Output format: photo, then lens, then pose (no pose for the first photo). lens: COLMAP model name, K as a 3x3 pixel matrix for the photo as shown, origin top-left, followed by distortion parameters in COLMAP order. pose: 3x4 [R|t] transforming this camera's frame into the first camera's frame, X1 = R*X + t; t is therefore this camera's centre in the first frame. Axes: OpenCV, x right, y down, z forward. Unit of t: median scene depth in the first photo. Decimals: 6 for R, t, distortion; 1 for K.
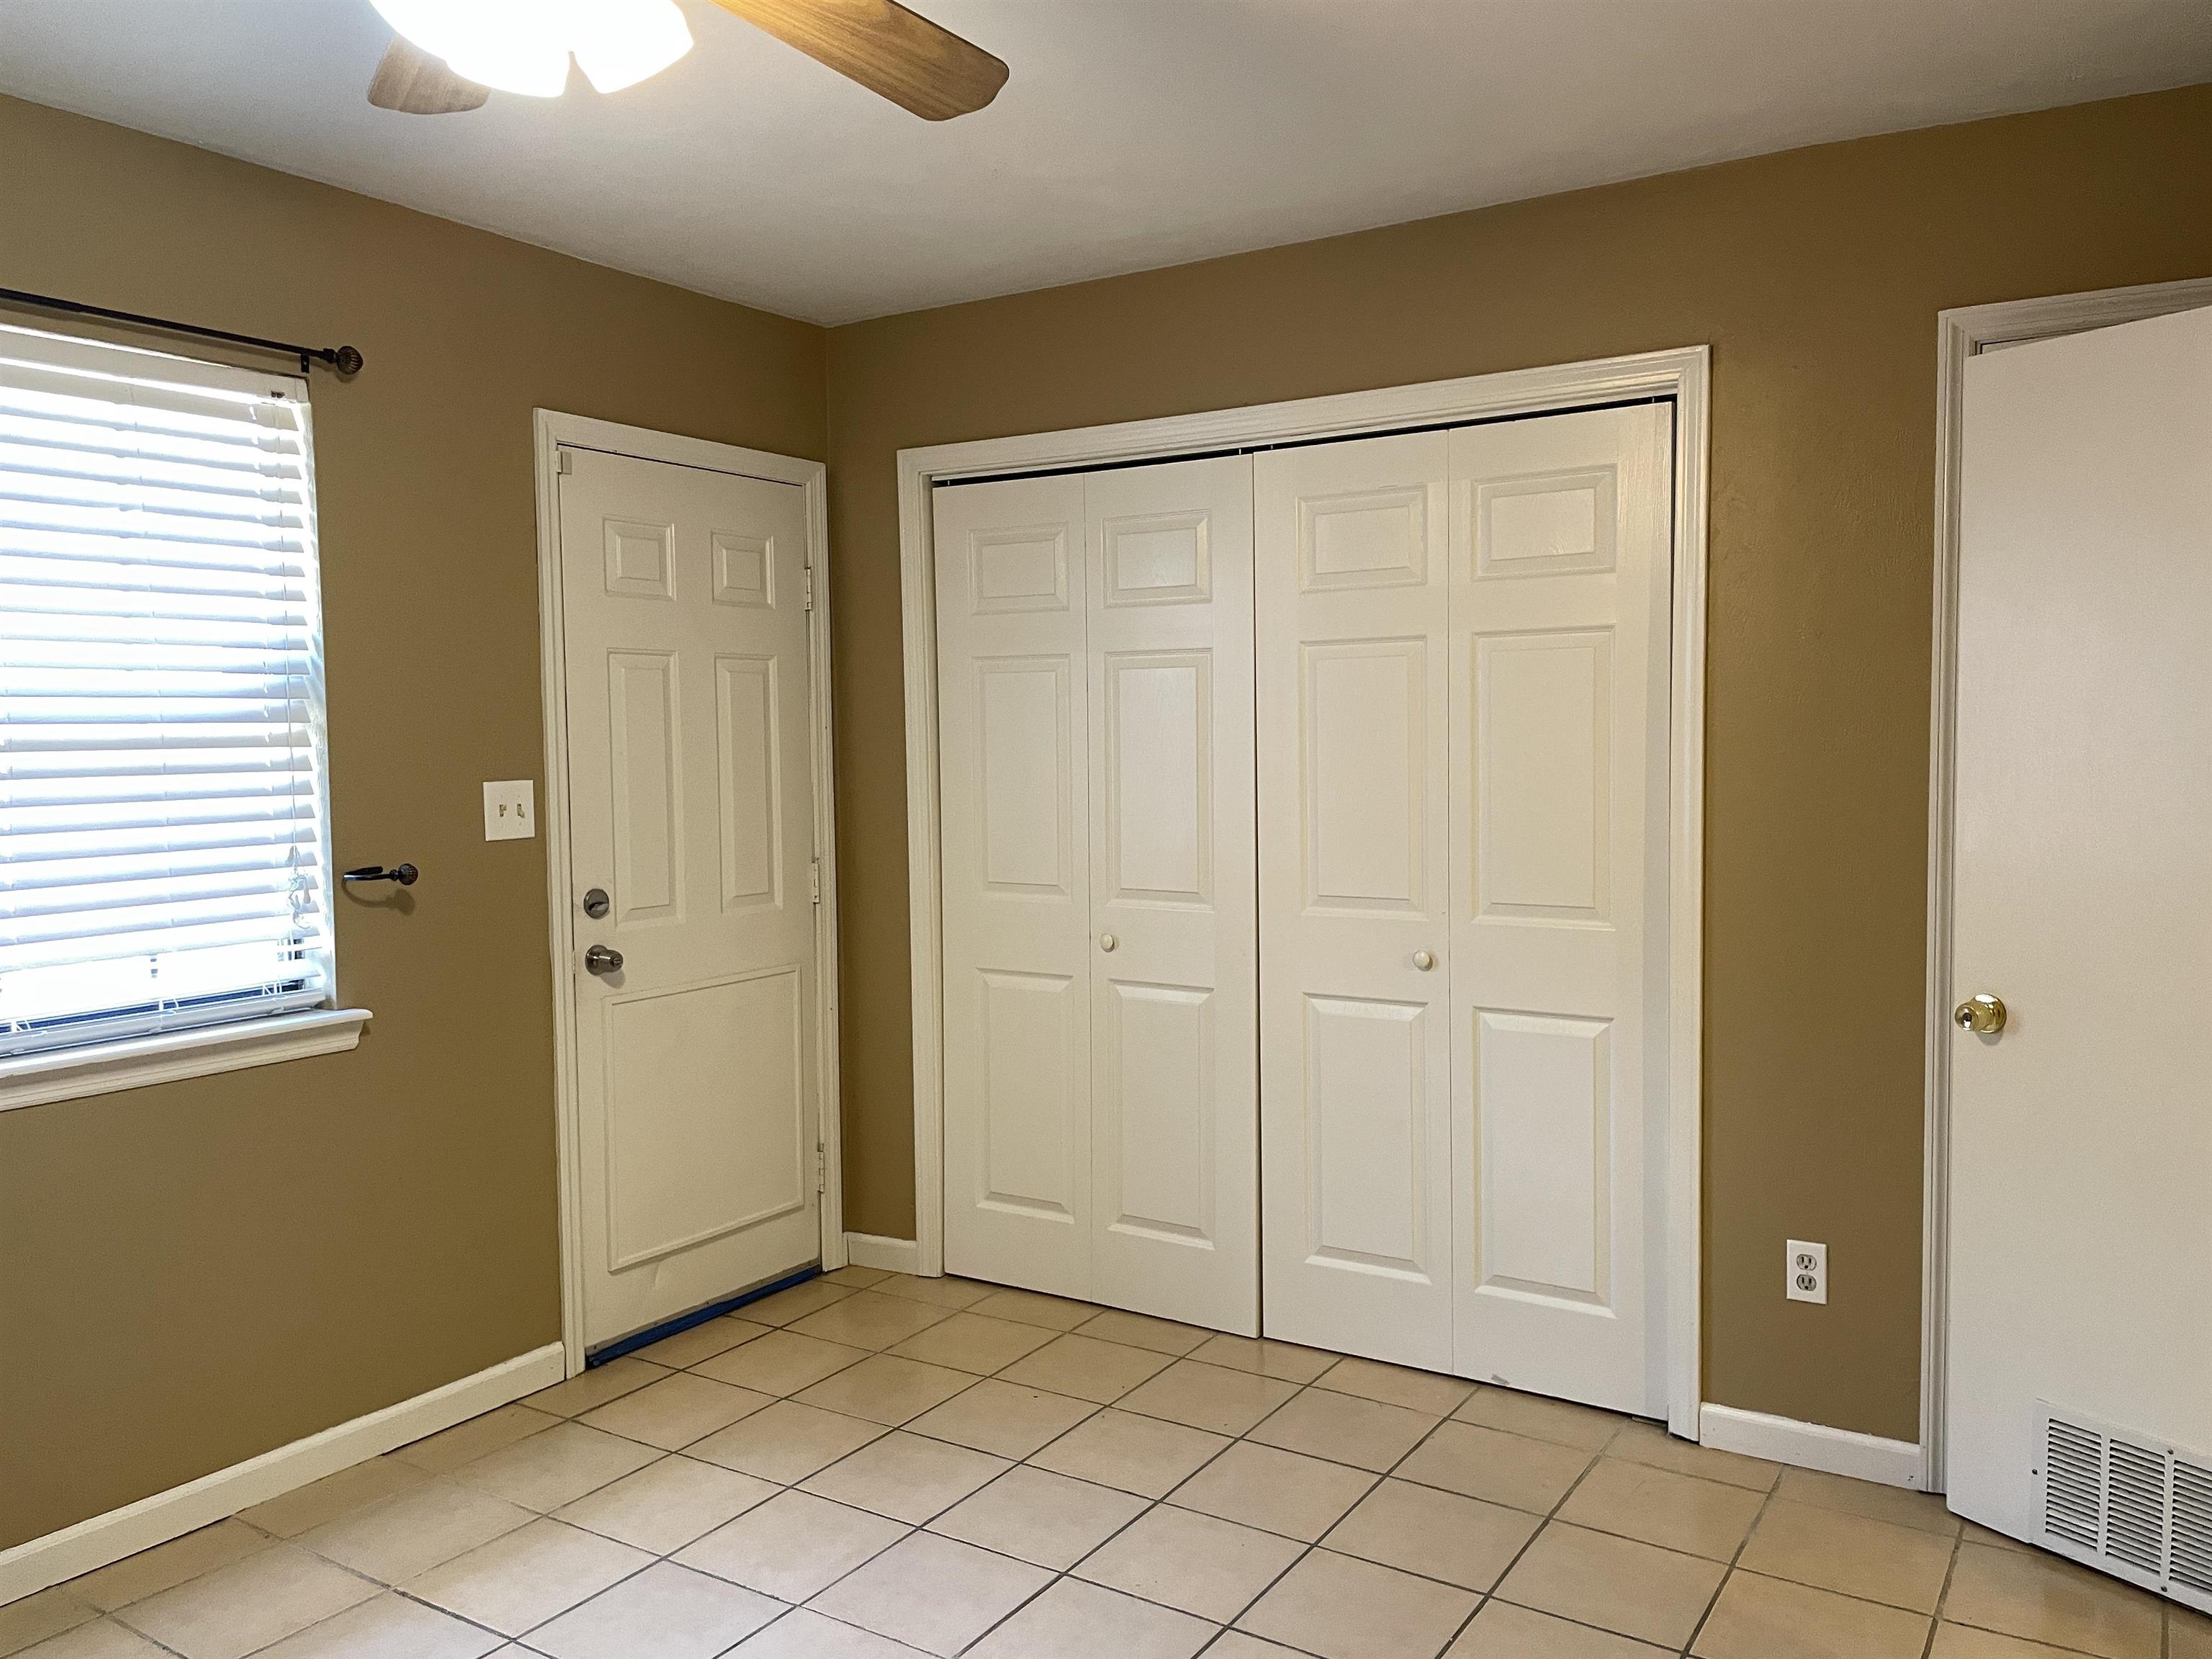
lens RADIAL K [[1672.5, 0, 1095.6], [0, 1672.5, 834.2], [0, 0, 1]] dist [0.096251, -0.126612]
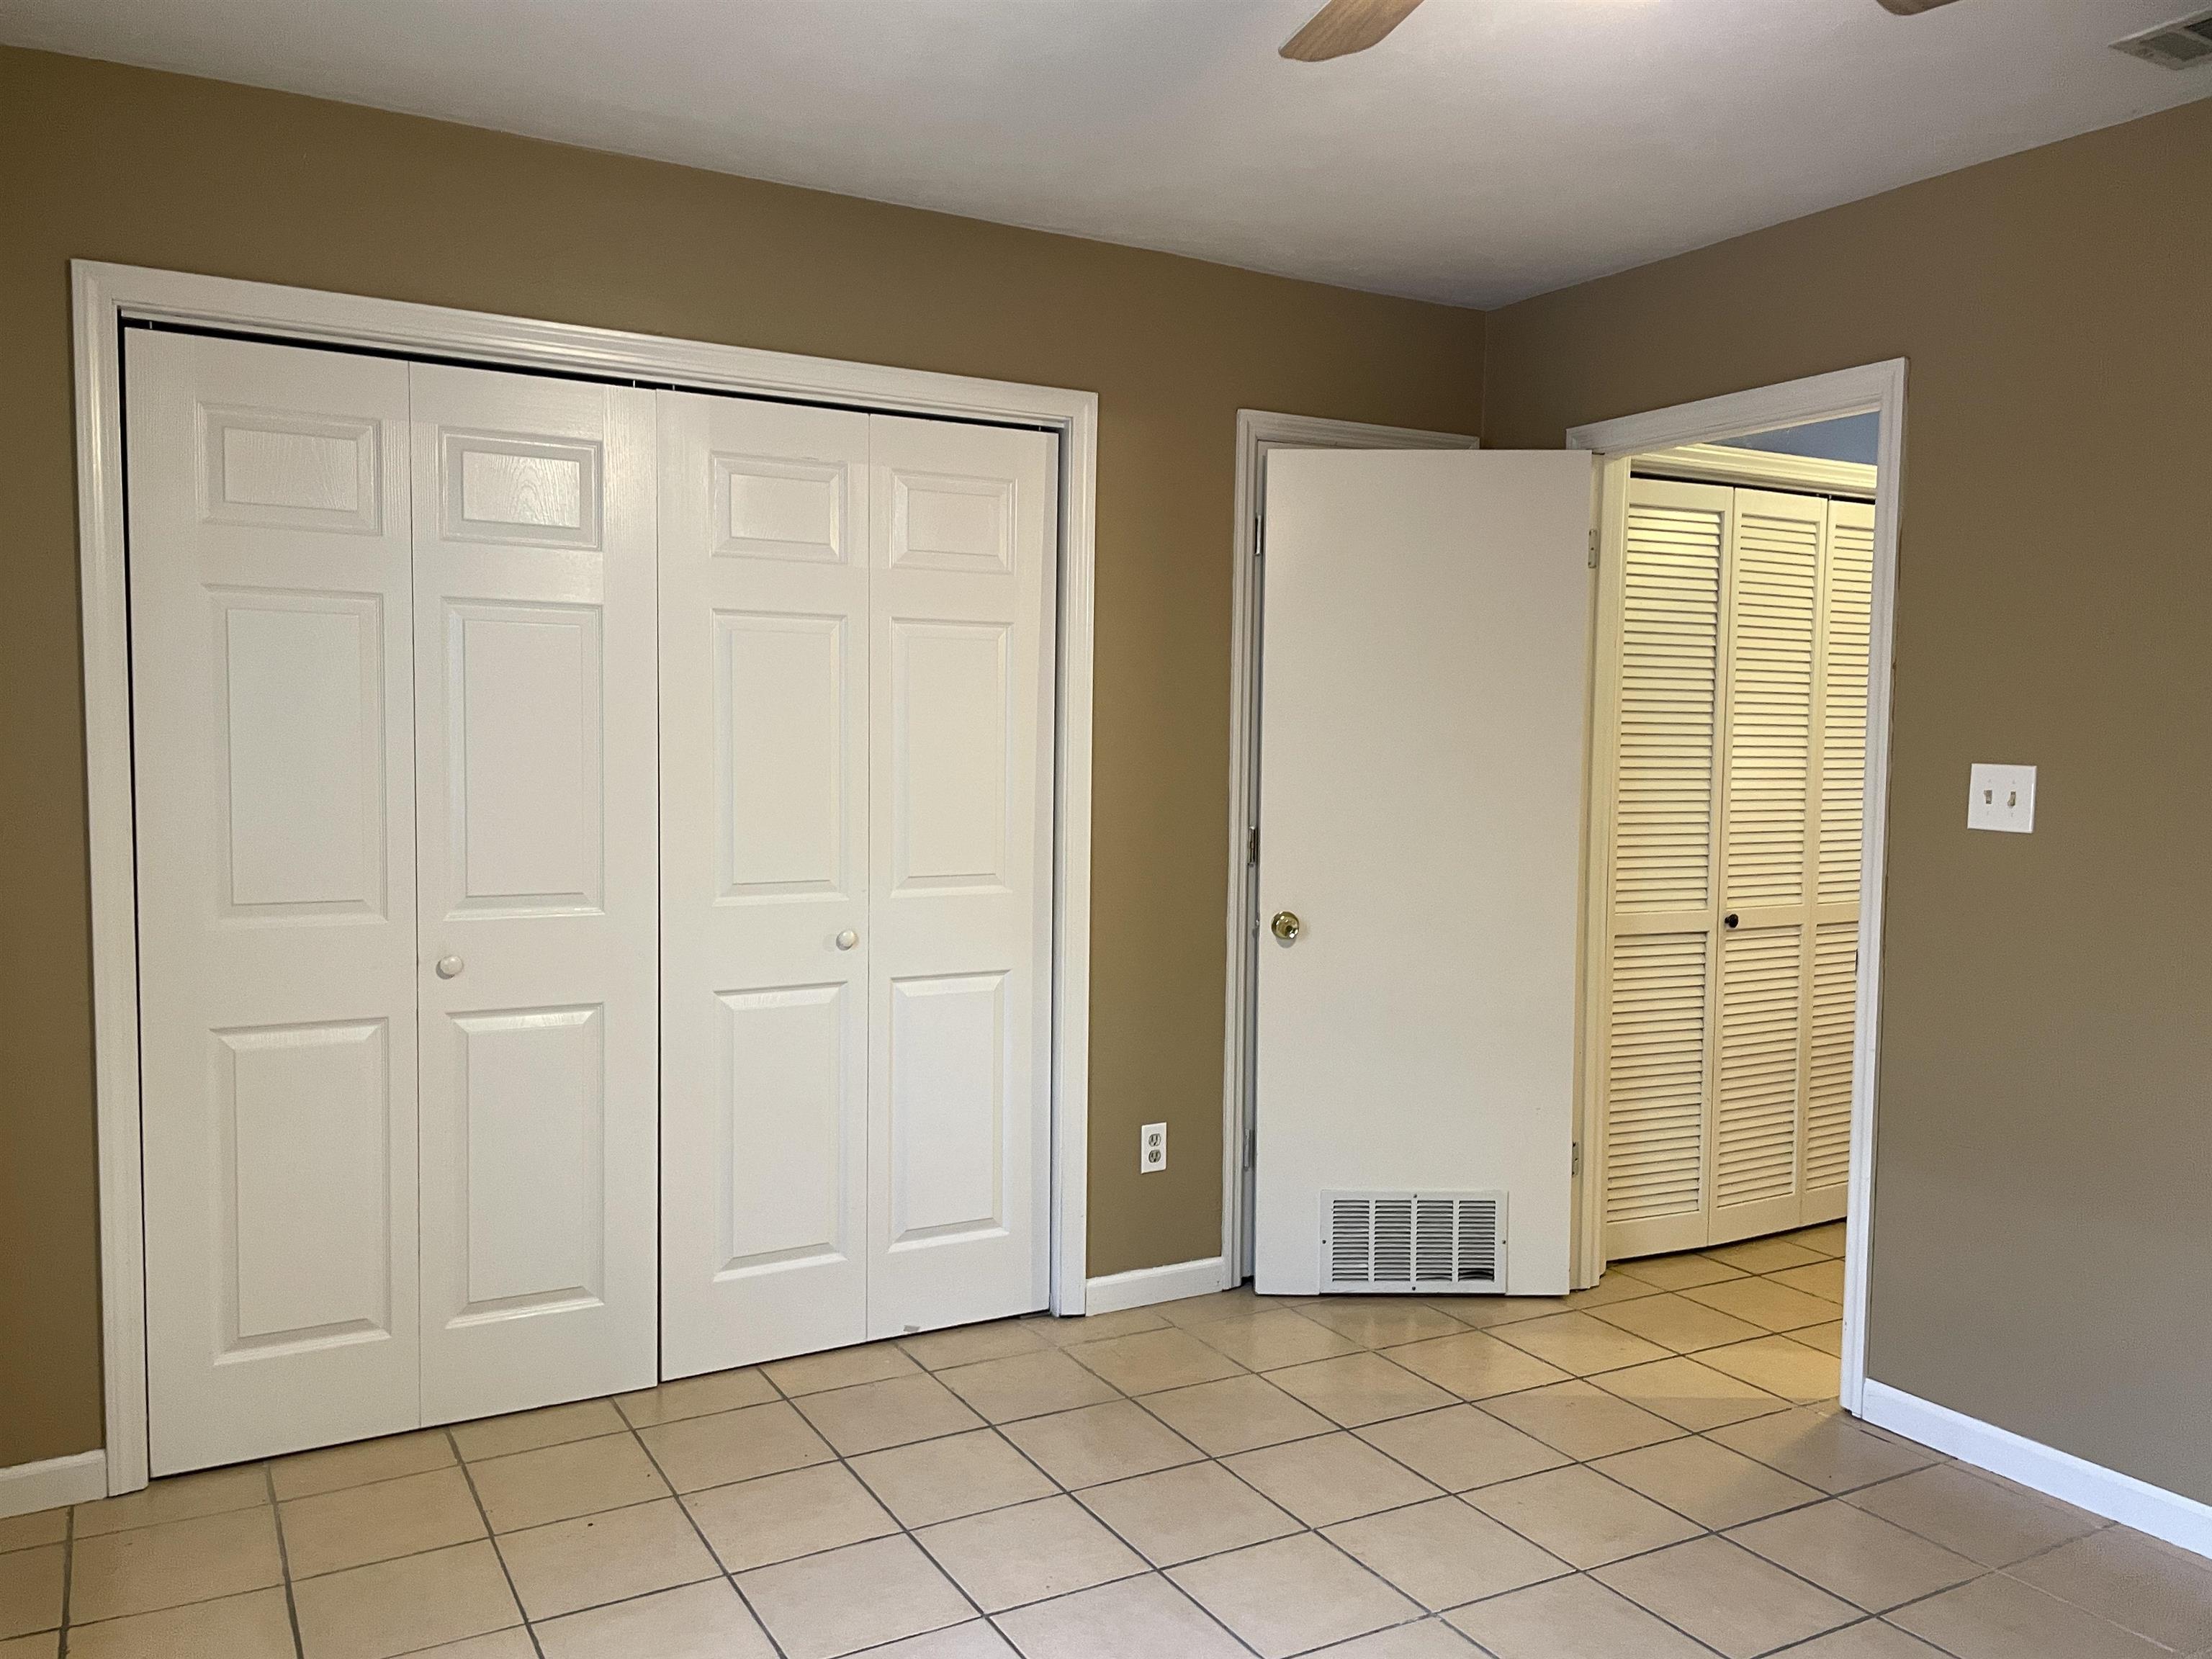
lens RADIAL K [[1672.5, 0, 1112.4], [0, 1672.5, 838.0], [0, 0, 1]] dist [0.096251, -0.126612]
pose [[0.468475, -0.043256, 0.882417, -0.637131], [0.032152, 0.998974, 0.031900, -0.012867], [-0.882892, 0.013428, 0.469385, 0.405127]]
